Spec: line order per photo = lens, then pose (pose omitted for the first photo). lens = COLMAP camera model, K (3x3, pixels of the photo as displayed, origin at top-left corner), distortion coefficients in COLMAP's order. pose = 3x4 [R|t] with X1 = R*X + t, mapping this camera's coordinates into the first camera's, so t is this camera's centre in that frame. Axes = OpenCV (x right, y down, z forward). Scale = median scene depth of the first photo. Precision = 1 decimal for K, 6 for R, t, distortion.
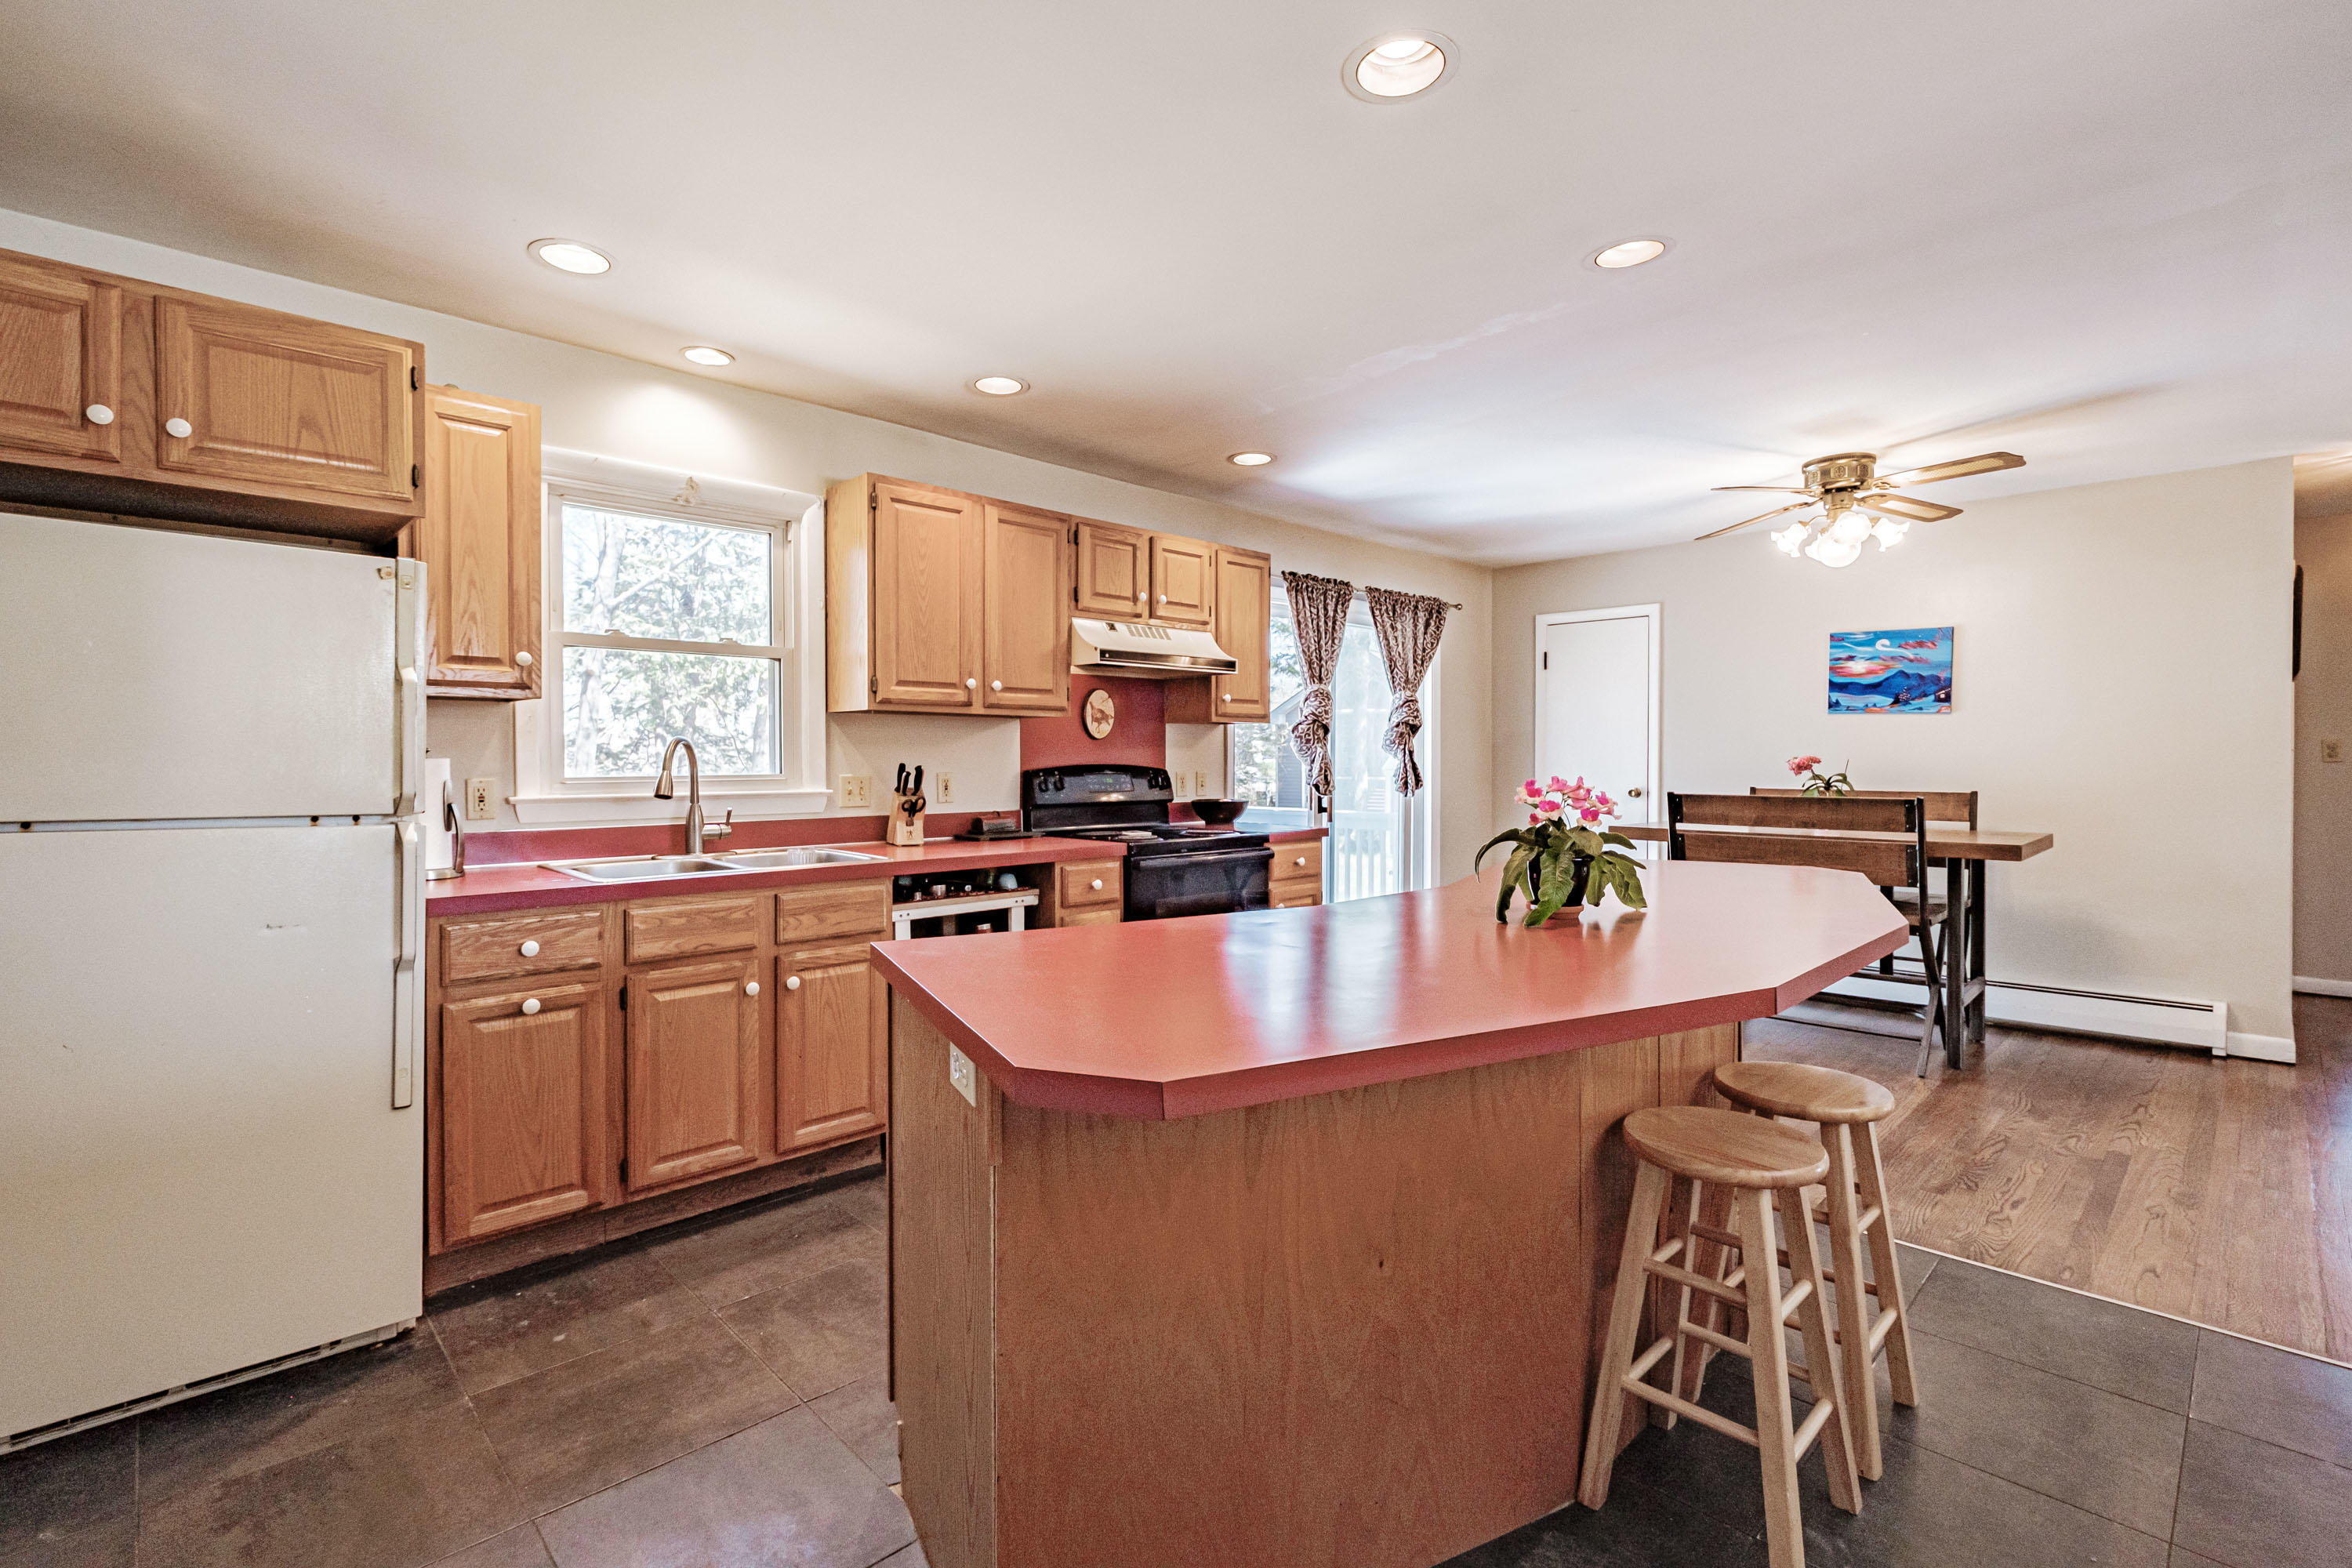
lens RADIAL K [[1066.9, 0, 1170.1], [0, 1066.9, 771.9], [0, 0, 1]] dist [0.002623, -0.004213]
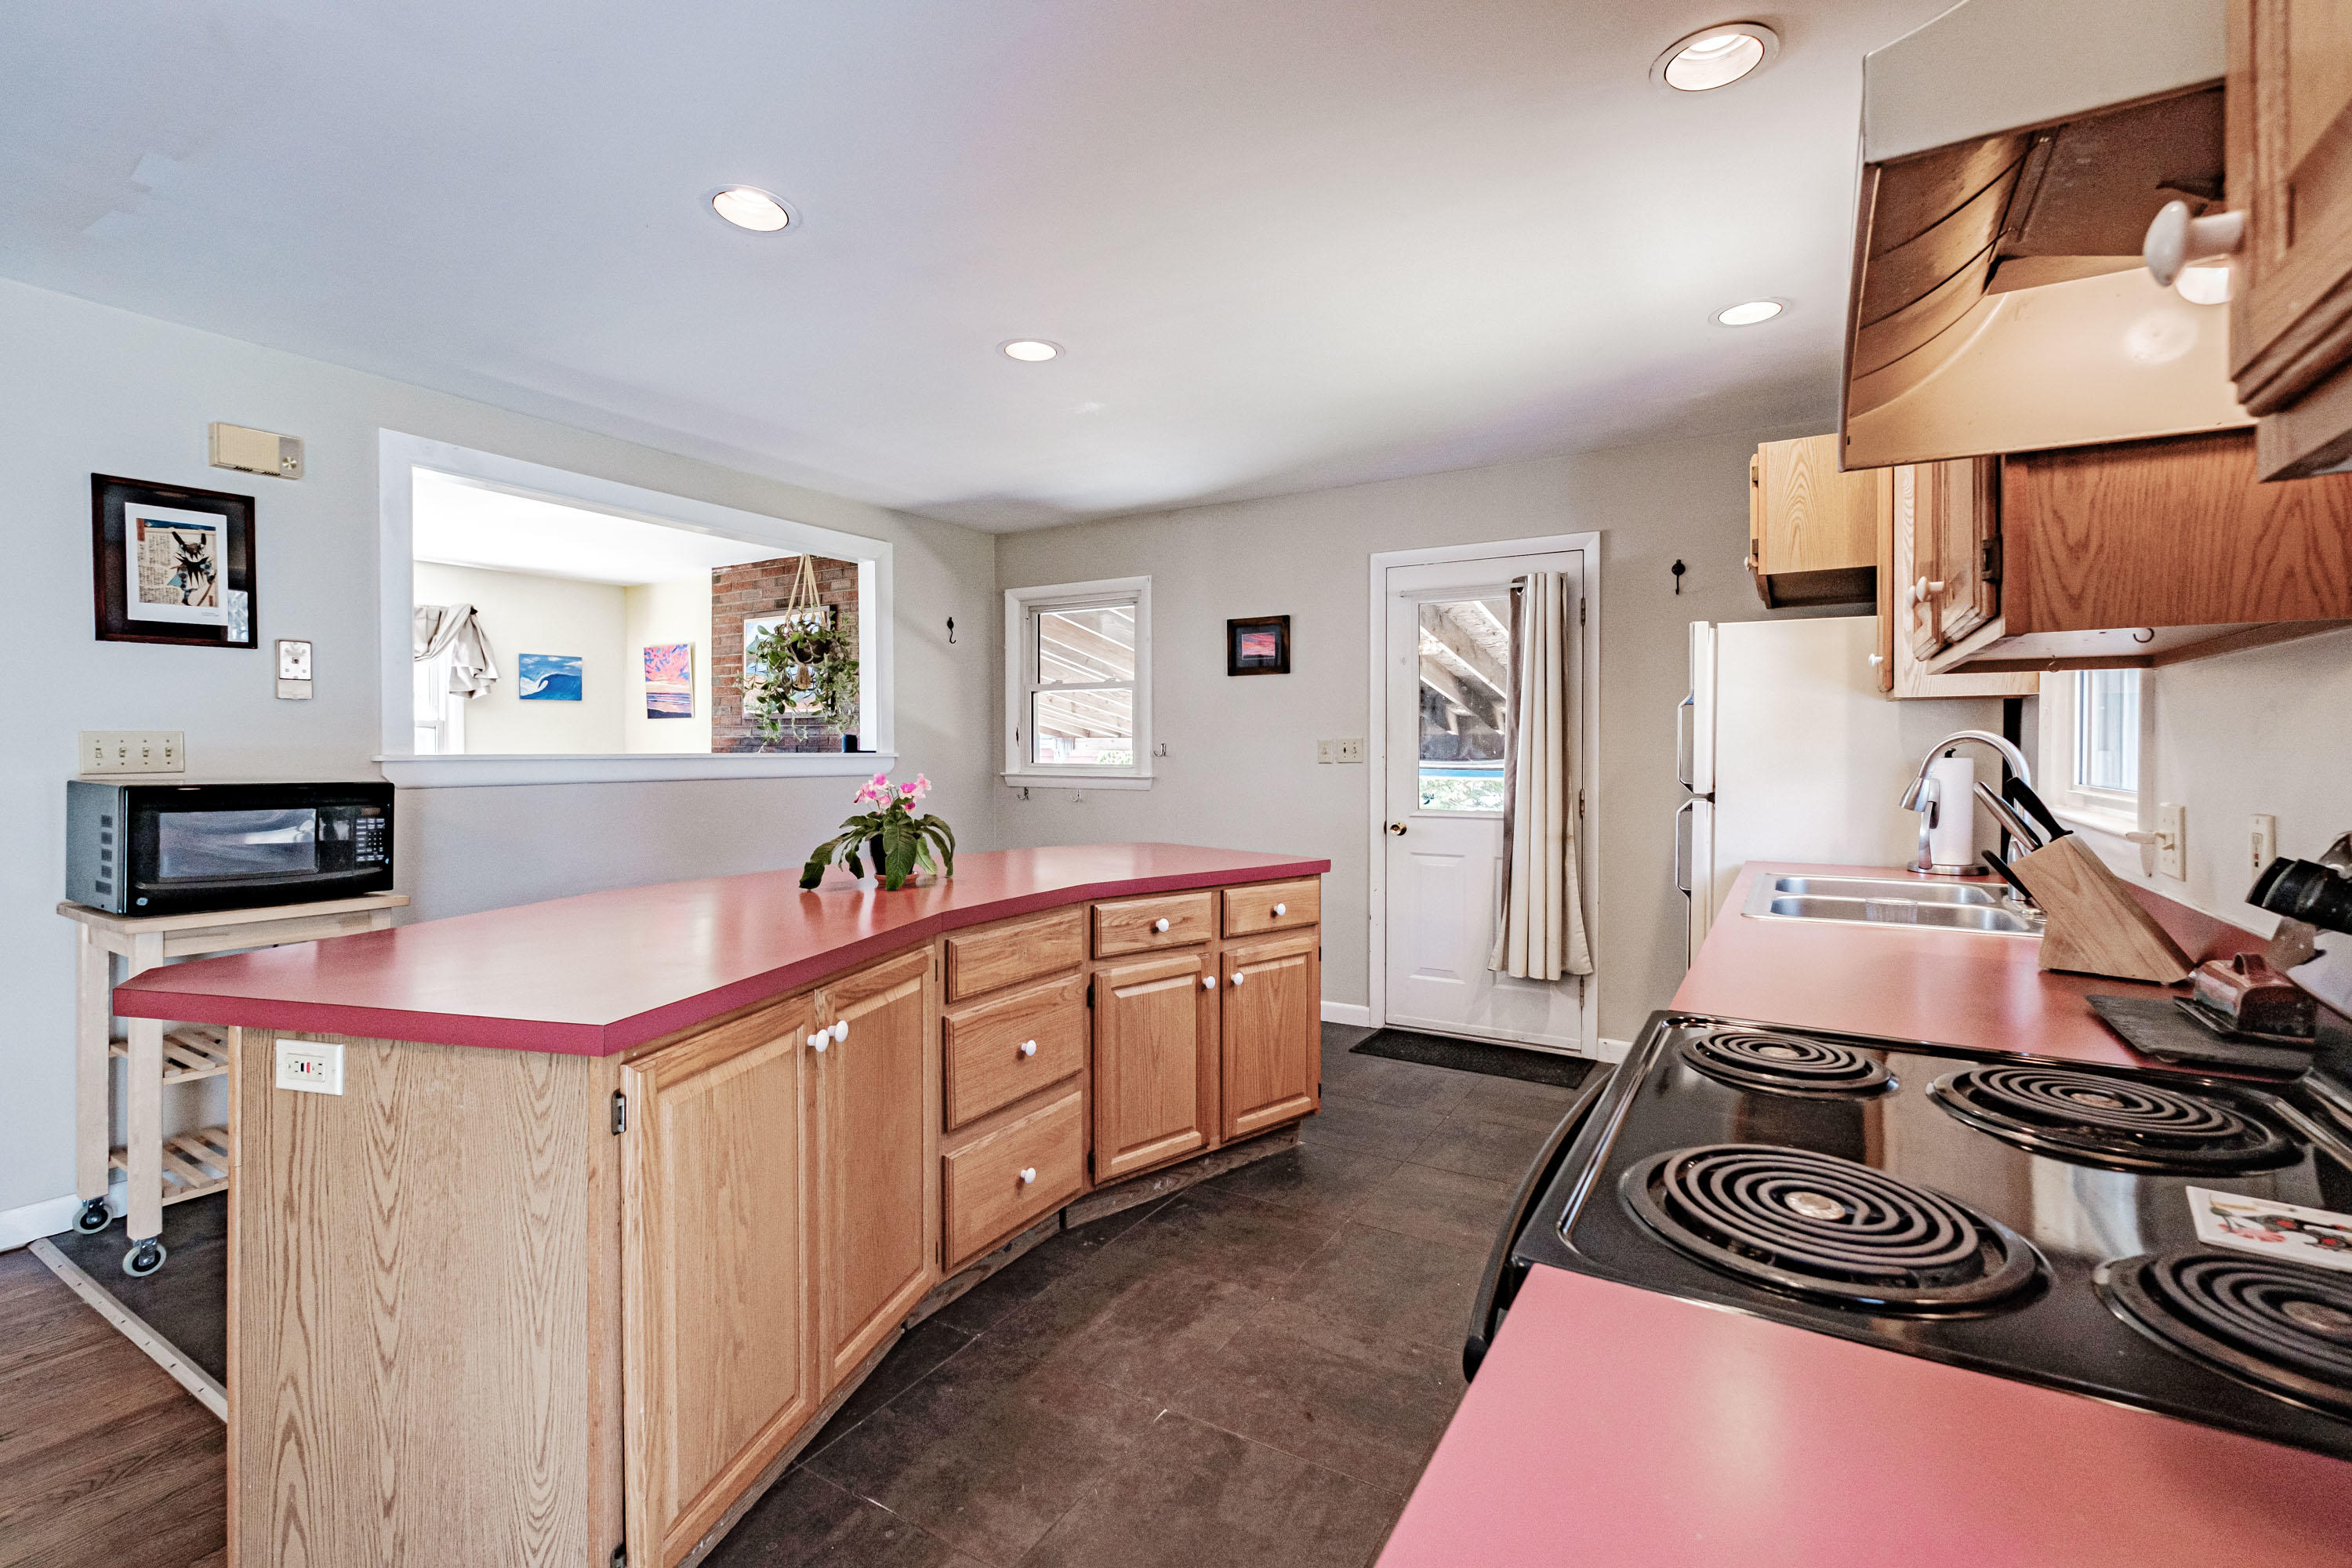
lens RADIAL K [[1035.0, 0, 1149.3], [0, 1035.0, 763.2], [0, 0, 1]] dist [0.001235, -0.000326]
pose [[-0.971436, 0.005899, -0.237229, 0.158981], [-0.000925, 0.999589, 0.028644, -0.019346], [0.237300, 0.028045, -0.971031, 0.969204]]
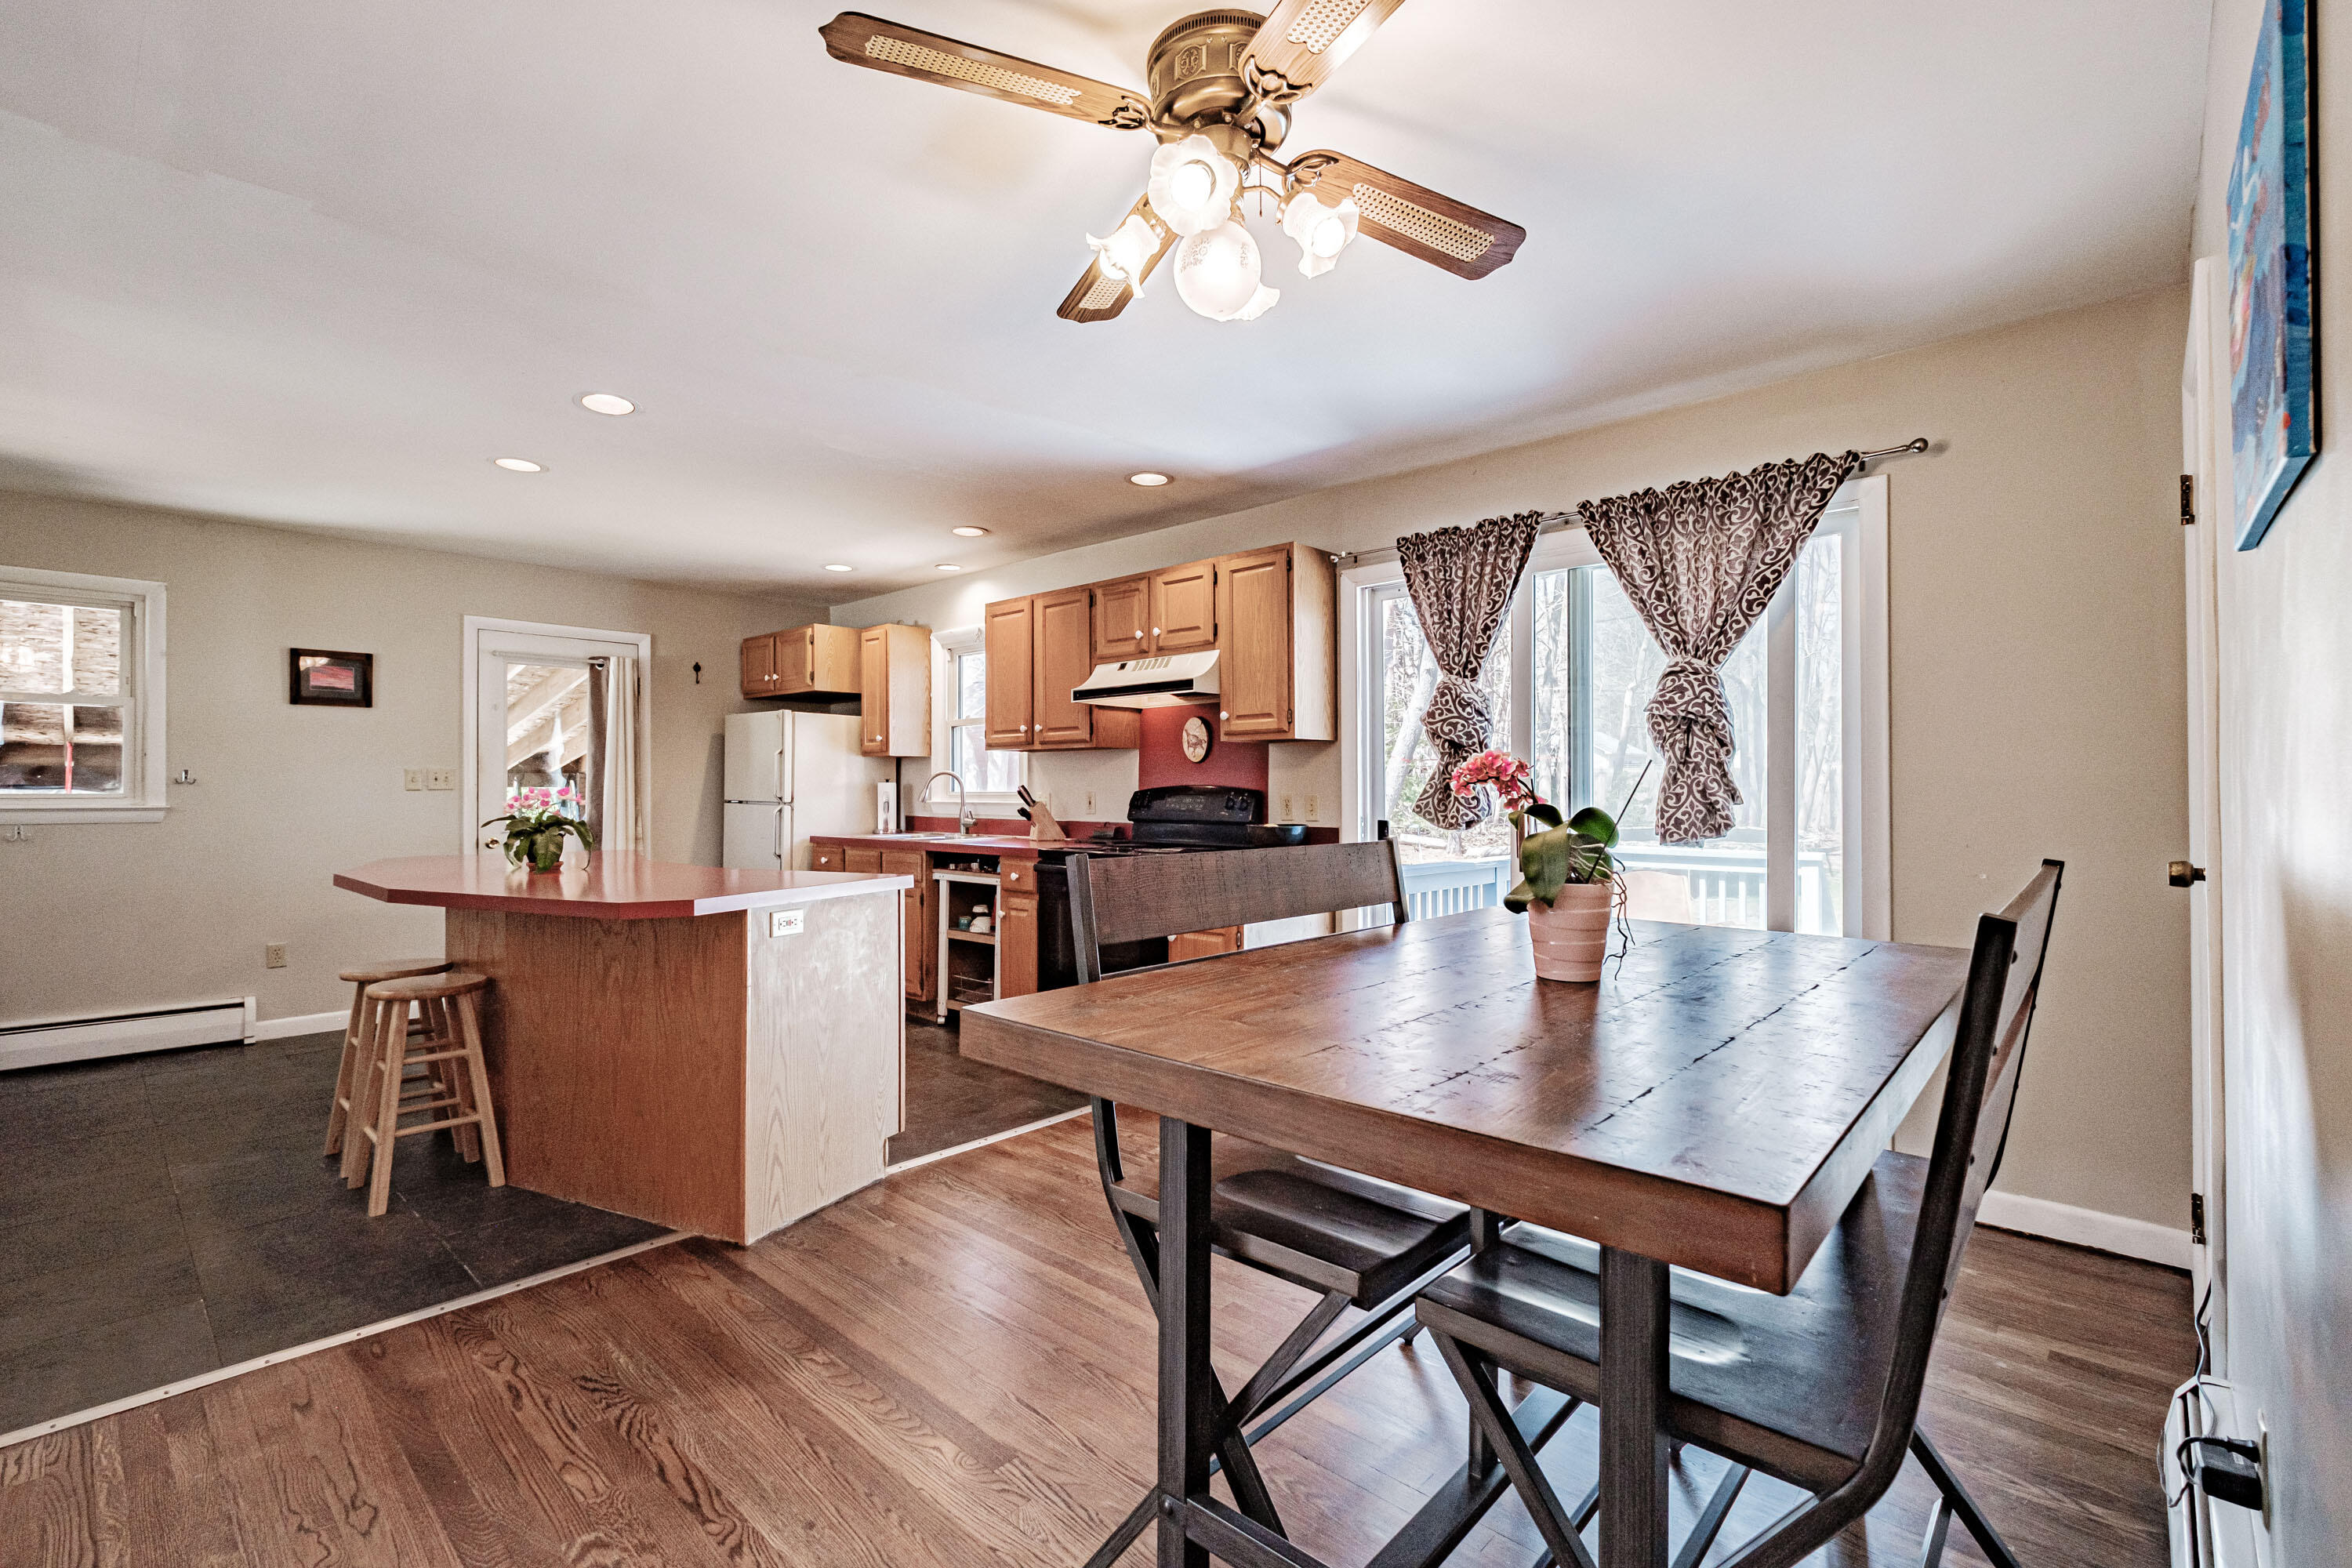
lens RADIAL K [[1038.1, 0, 1172.5], [0, 1038.1, 786.7], [0, 0, 1]] dist [0.001441, 0.000371]
pose [[0.042701, -0.001636, -0.999087, 0.879942], [-0.011671, 0.999930, -0.002136, -0.003134], [0.999020, 0.011751, 0.042679, 0.826620]]
